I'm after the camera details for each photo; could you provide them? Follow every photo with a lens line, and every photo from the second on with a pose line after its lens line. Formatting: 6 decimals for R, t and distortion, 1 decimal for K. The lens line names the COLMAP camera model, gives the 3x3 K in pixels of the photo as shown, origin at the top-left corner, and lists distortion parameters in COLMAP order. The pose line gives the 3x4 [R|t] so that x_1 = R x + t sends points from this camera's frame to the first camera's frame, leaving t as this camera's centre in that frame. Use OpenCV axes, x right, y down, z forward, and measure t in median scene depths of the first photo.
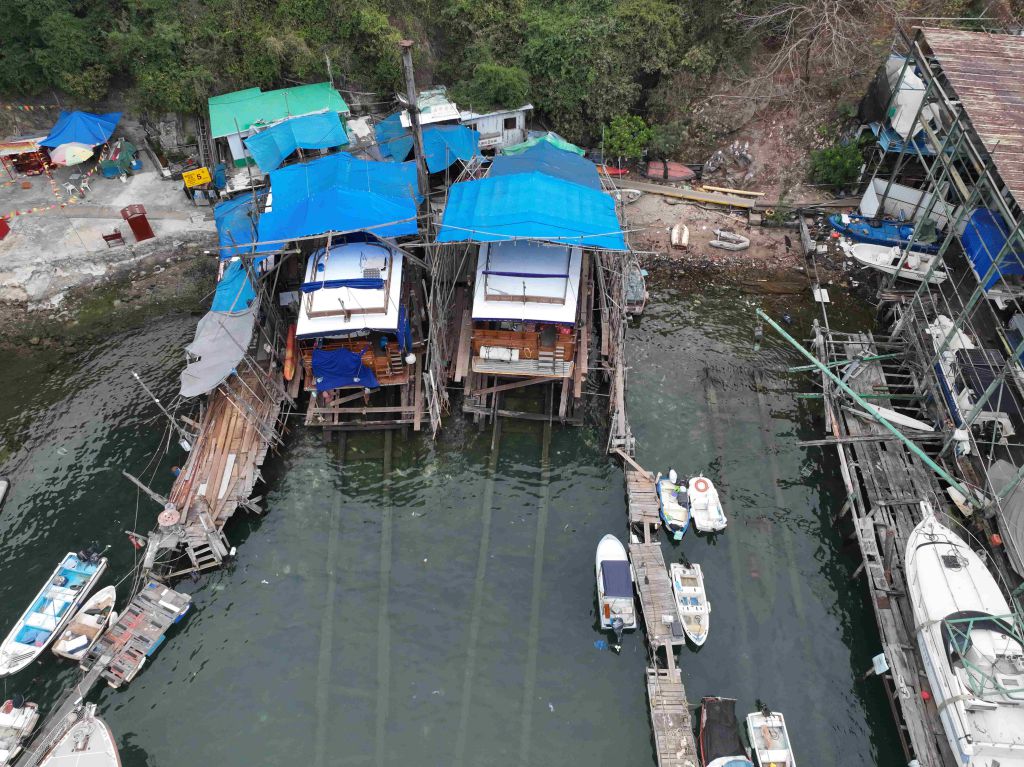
lens RADIAL K [[716.4, 0, 510.8], [0, 716.4, 386.4], [0, 0, 1]] dist [-0.000921, 0.017710]
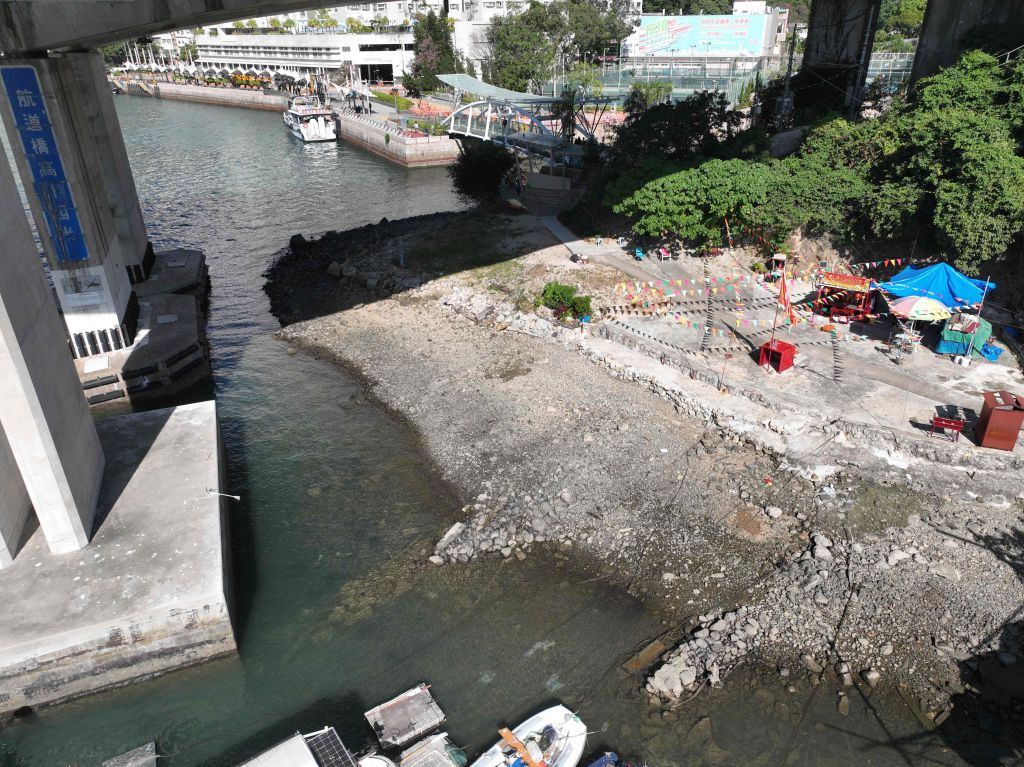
lens RADIAL K [[716.4, 0, 515.2], [0, 716.4, 387.9], [0, 0, 1]] dist [-0.000921, 0.017710]
pose [[0.645432, 0.338348, -0.684790, -0.455653], [-0.553430, 0.825062, -0.113967, 0.050447], [0.526434, 0.452542, 0.719773, 0.411157]]
